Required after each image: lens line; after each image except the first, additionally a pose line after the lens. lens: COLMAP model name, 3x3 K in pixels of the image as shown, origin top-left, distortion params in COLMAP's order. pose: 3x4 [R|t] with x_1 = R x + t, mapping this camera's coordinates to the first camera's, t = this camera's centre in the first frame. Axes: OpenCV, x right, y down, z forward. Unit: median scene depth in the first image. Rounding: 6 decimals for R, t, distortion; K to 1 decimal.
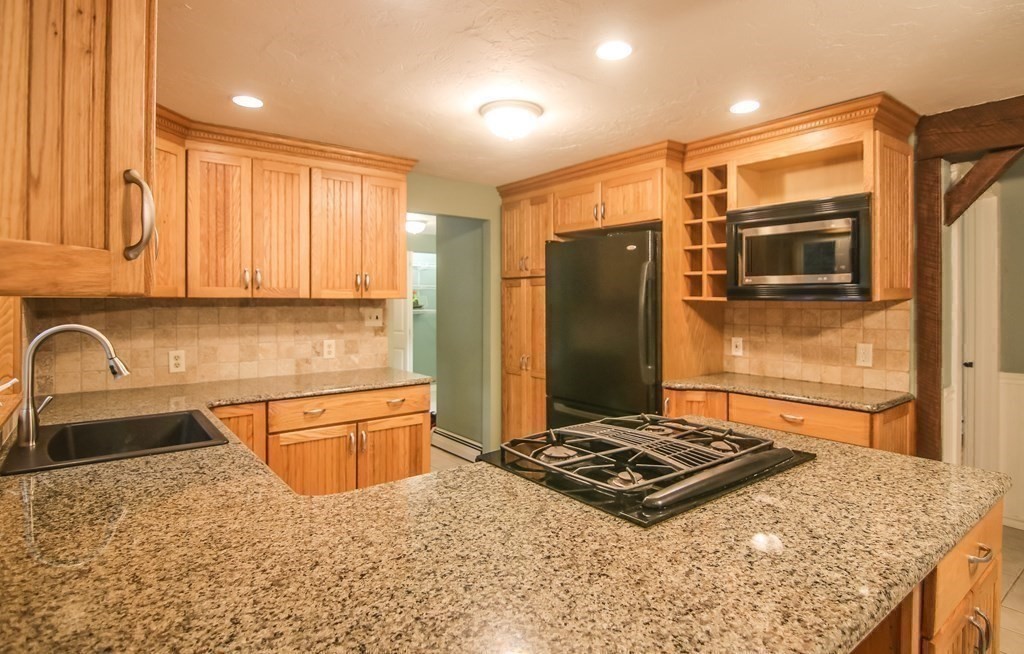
lens RADIAL K [[533.1, 0, 517.0], [0, 533.1, 301.6], [0, 0, 1]] dist [-0.006230, -0.005038]
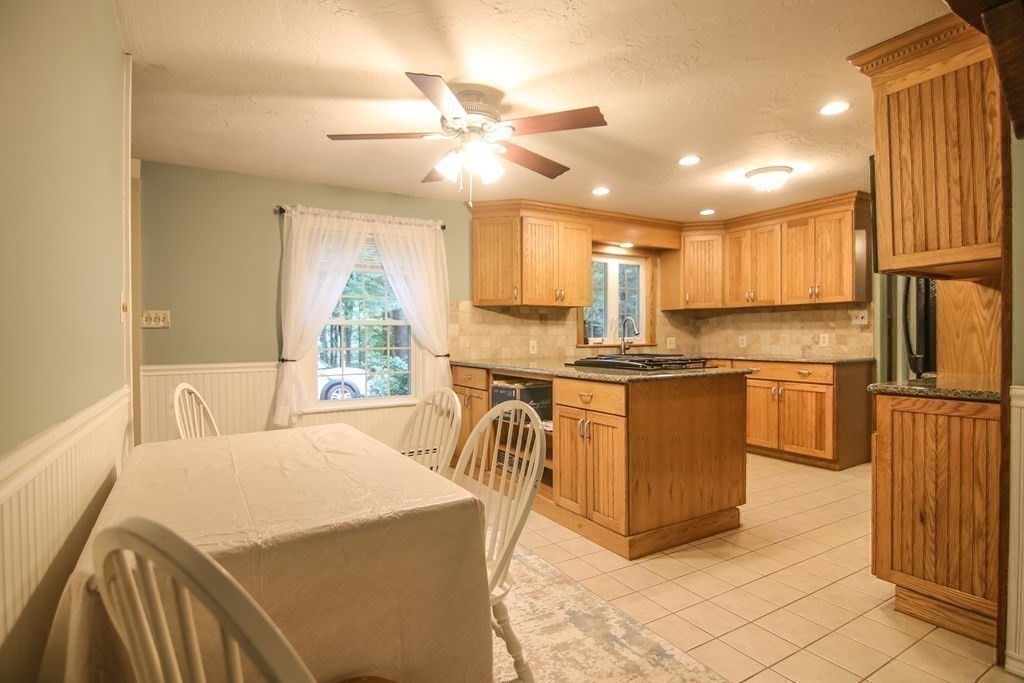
lens RADIAL K [[522.0, 0, 504.0], [0, 522.0, 339.8], [0, 0, 1]] dist [-0.014829, -0.007442]
pose [[-0.131797, 0.008382, -0.991241, 1.285702], [0.004770, 0.999958, 0.007821, 0.082920], [0.991265, -0.003698, -0.131831, 0.377042]]
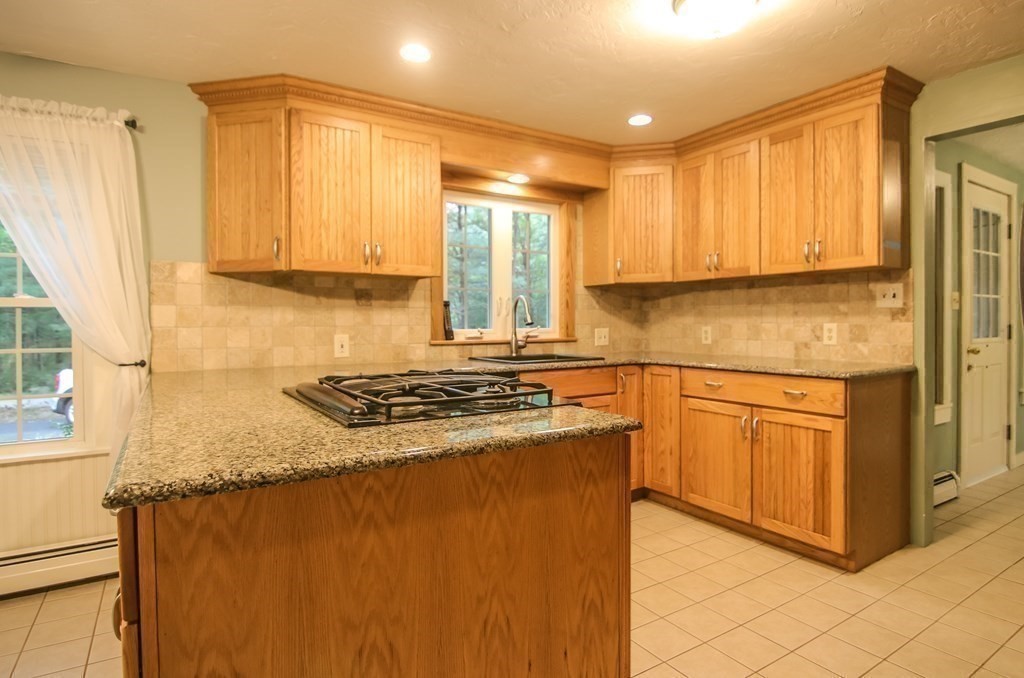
lens RADIAL K [[561.7, 0, 527.3], [0, 561.7, 325.7], [0, 0, 1]] dist [-0.014557, -0.002893]
pose [[-0.082476, 0.006110, -0.996574, 0.658949], [0.003673, 0.999976, 0.005827, 0.077955], [0.996586, -0.003180, -0.082497, 0.666686]]
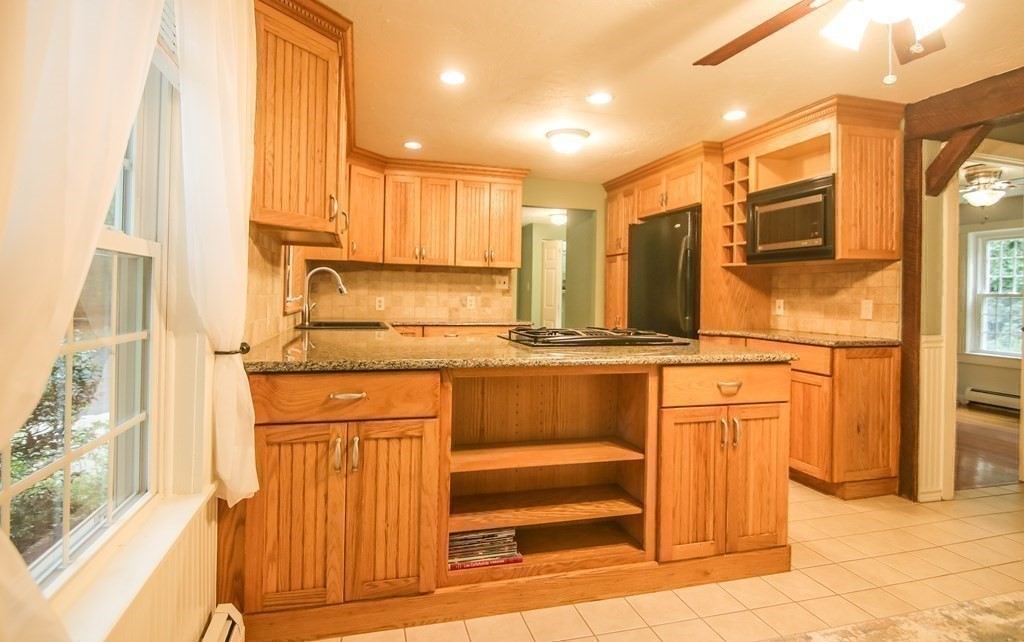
lens RADIAL K [[532.0, 0, 509.3], [0, 532.0, 293.8], [0, 0, 1]] dist [-0.011066, -0.001088]
pose [[0.925567, 0.014500, -0.378307, 0.337069], [-0.017691, 0.999831, -0.004959, 0.079287], [0.378172, 0.011283, 0.925667, -0.354958]]
